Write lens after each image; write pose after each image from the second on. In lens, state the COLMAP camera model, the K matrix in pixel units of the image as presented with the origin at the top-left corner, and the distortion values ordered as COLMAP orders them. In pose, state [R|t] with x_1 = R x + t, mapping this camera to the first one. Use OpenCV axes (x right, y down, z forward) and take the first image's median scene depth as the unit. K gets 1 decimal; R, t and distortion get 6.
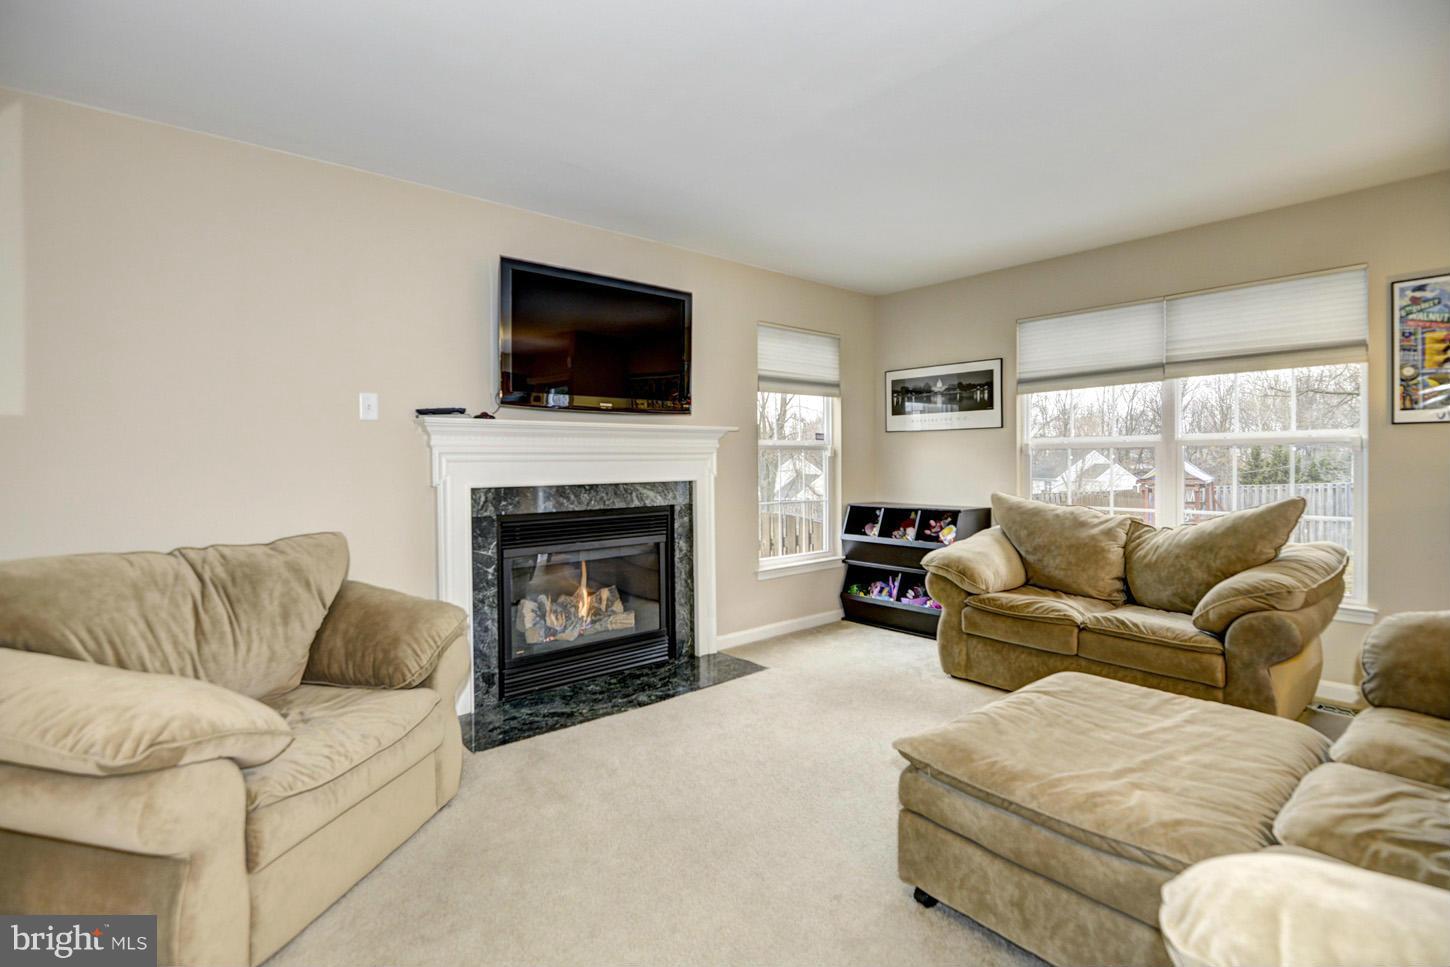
lens RADIAL K [[686.6, 0, 725.4], [0, 686.6, 464.4], [0, 0, 1]] dist [-0.002980, -0.000885]
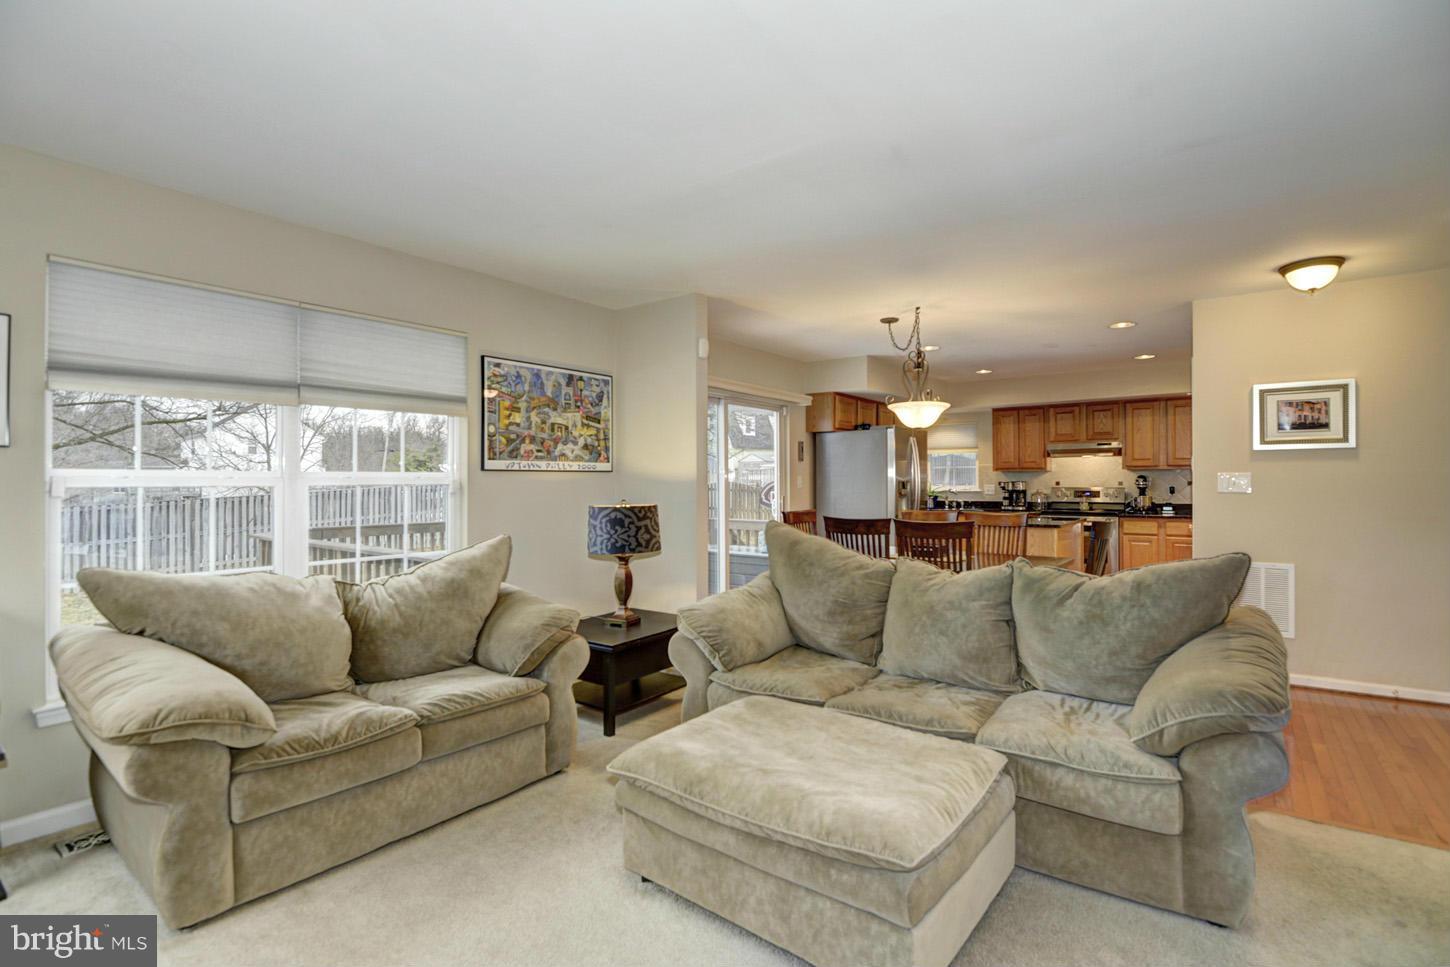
lens RADIAL K [[681.6, 0, 727.8], [0, 681.6, 478.7], [0, 0, 1]] dist [0.002714, 0.000186]
pose [[-0.201694, 0.011733, 0.979378, -0.264471], [0.007992, 0.999915, -0.010333, -0.024255], [-0.979416, 0.005743, -0.201770, 0.700405]]
